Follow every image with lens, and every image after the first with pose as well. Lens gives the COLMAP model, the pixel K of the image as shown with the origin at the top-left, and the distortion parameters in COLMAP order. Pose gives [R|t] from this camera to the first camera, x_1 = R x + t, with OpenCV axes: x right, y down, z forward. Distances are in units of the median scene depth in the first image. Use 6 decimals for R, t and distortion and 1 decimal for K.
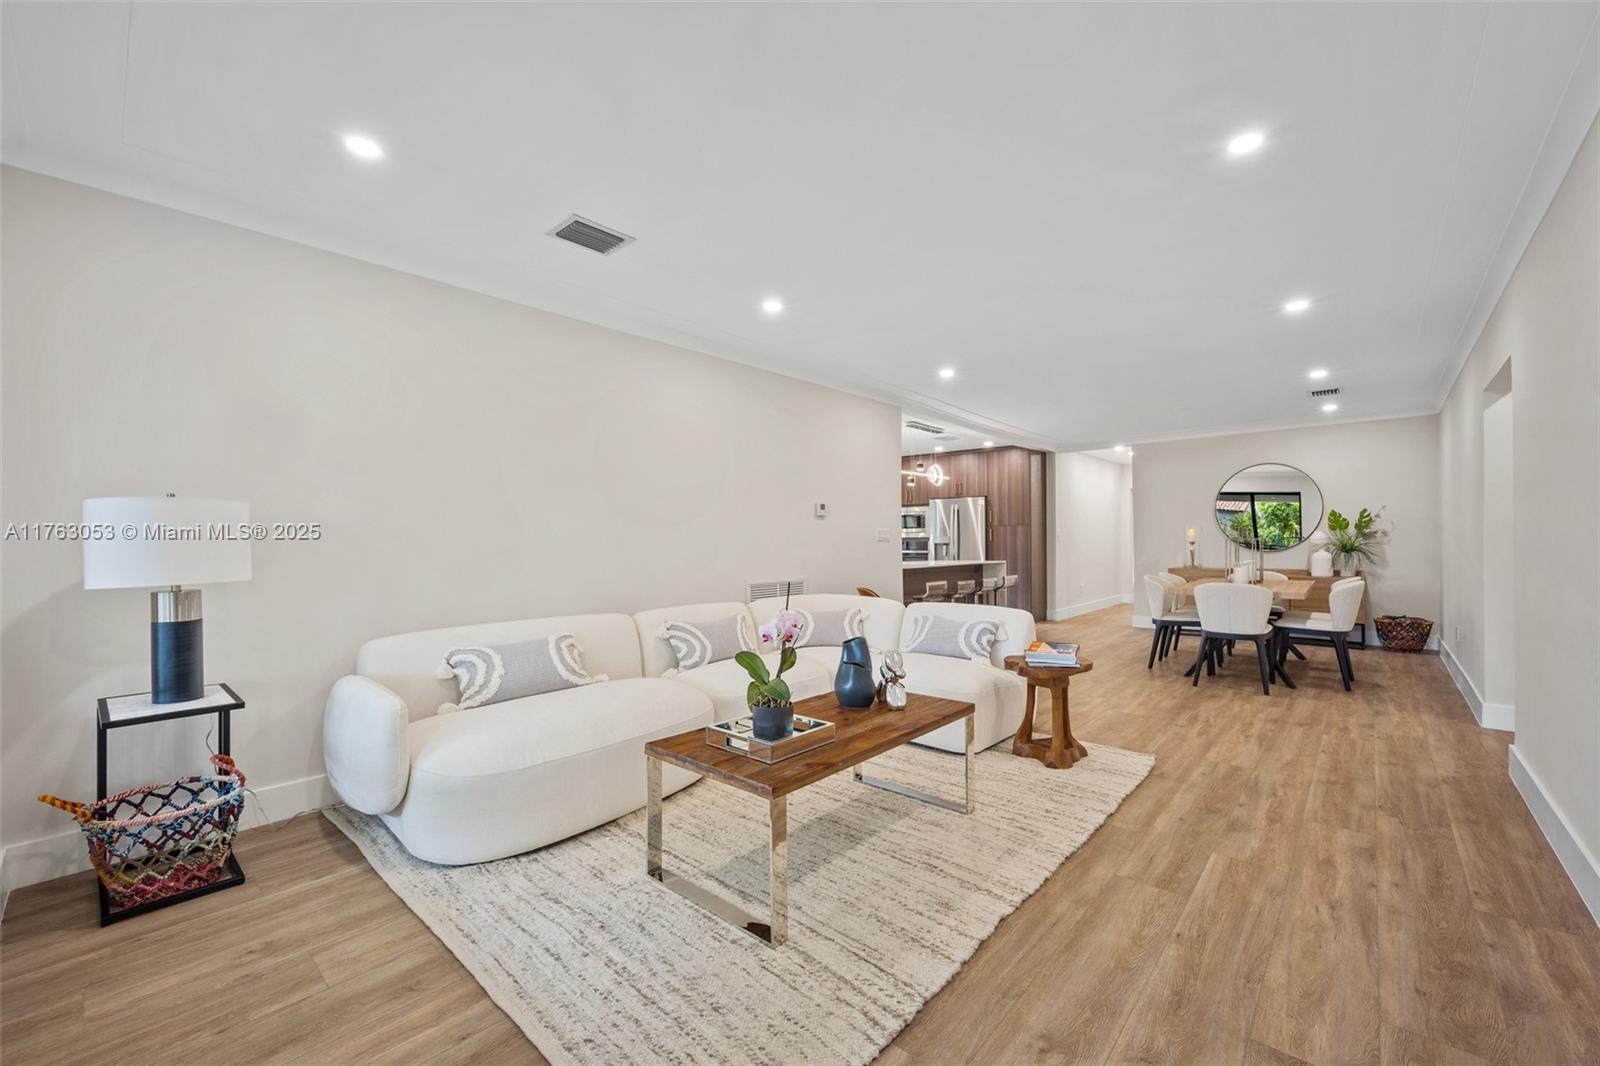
lens RADIAL K [[643.3, 0, 793.5], [0, 643.3, 571.3], [0, 0, 1]] dist [0.002134, 0.000749]
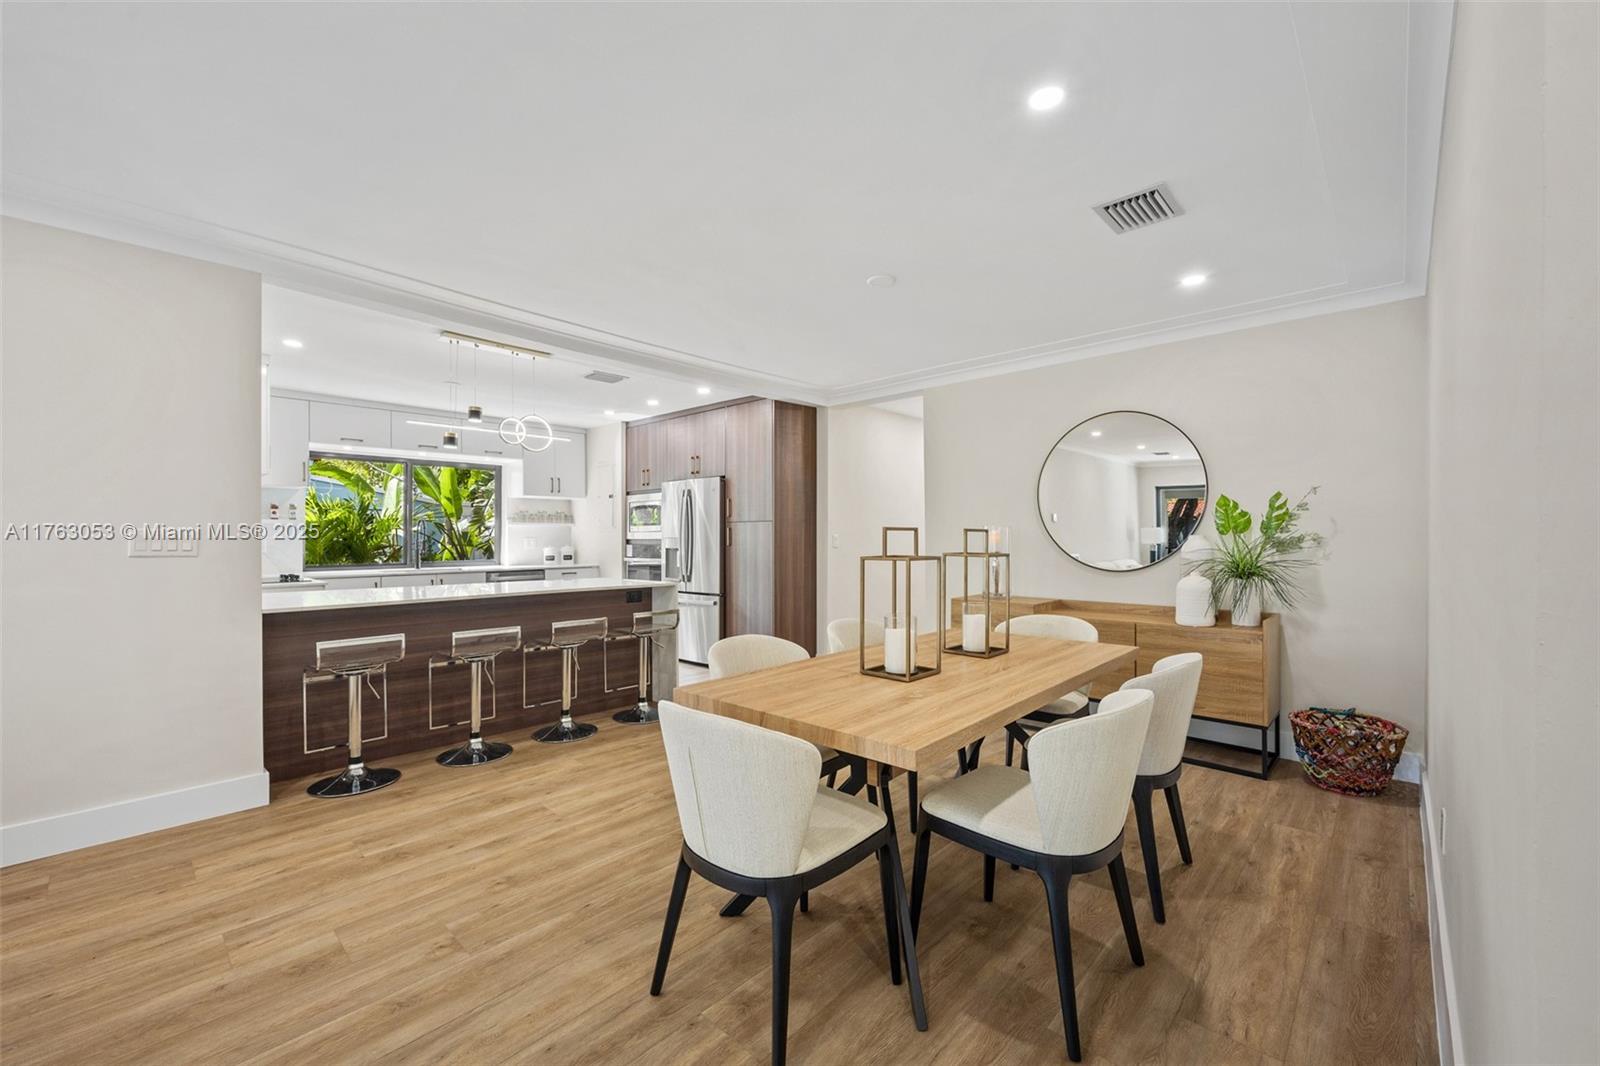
lens RADIAL K [[643.3, 0, 815.5], [0, 643.3, 530.0], [0, 0, 1]] dist [0.002134, 0.000749]
pose [[0.999769, 0.004675, -0.020994, 0.541549], [-0.005888, 0.998291, -0.058136, -0.036031], [0.020686, 0.058246, 0.998088, 0.494262]]
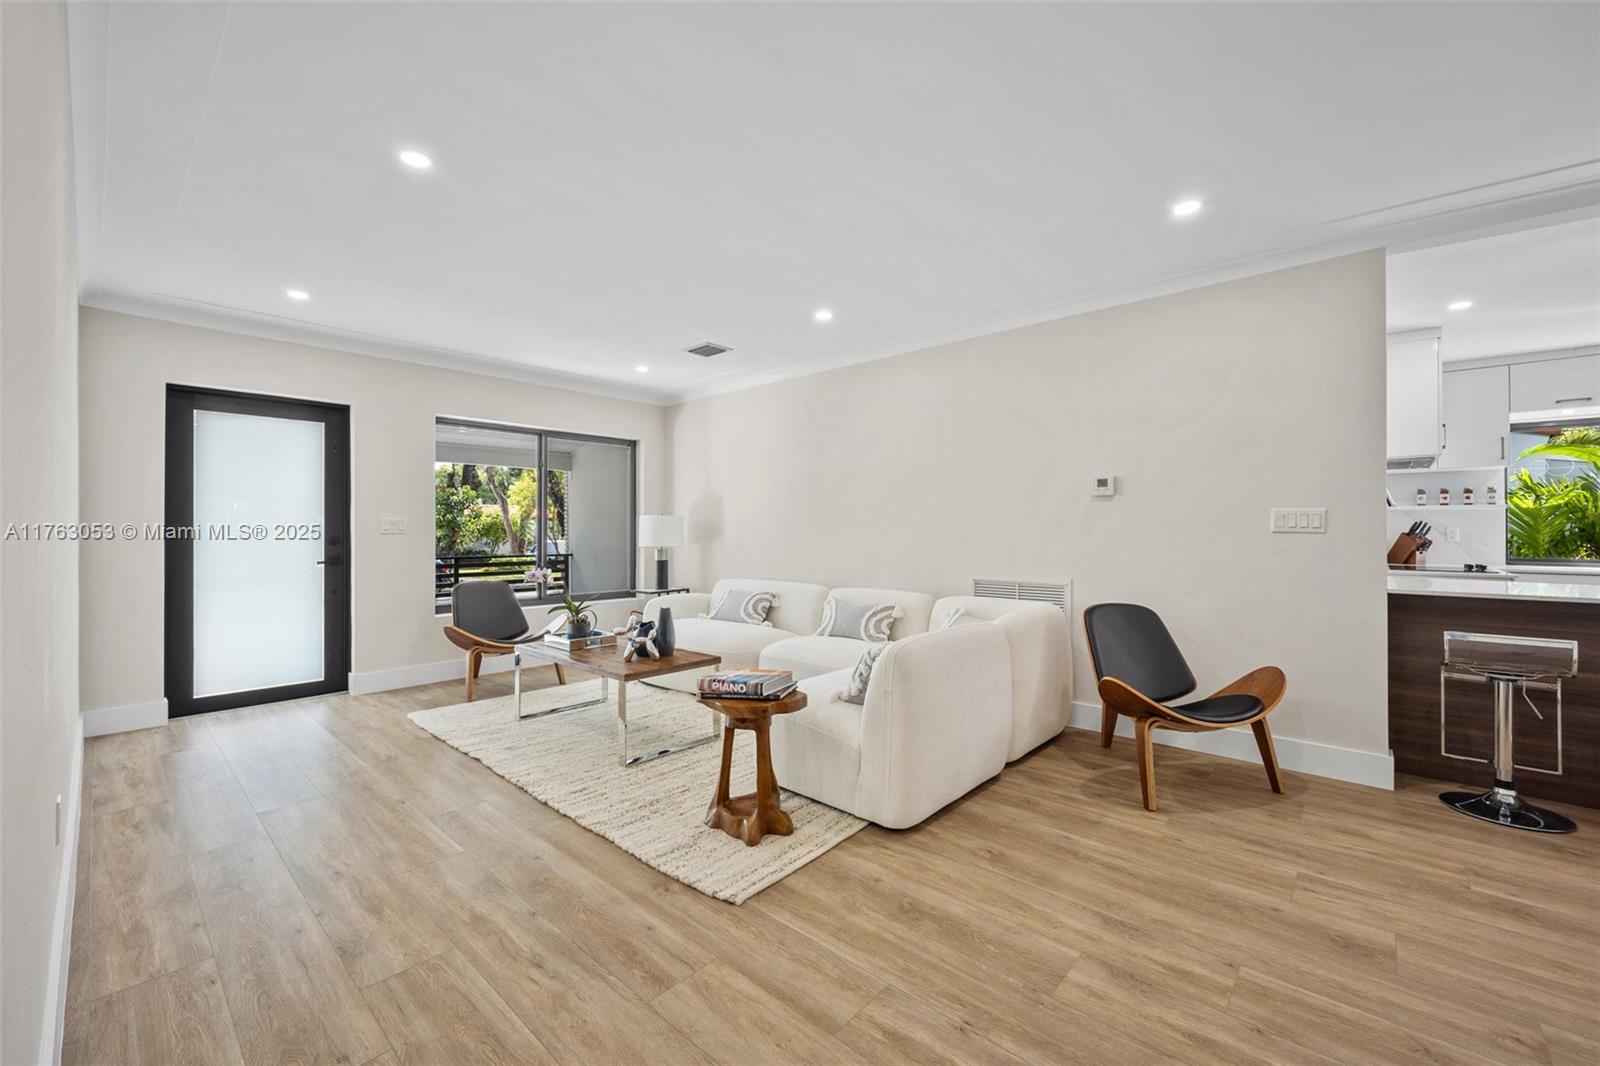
lens RADIAL K [[643.3, 0, 808.9], [0, 643.3, 531.6], [0, 0, 1]] dist [0.002134, 0.000749]
pose [[-0.002031, 0.001924, -0.999996, 0.586338], [-0.049692, 0.998763, 0.002023, -0.025655], [0.998763, 0.049696, -0.001933, 0.541553]]
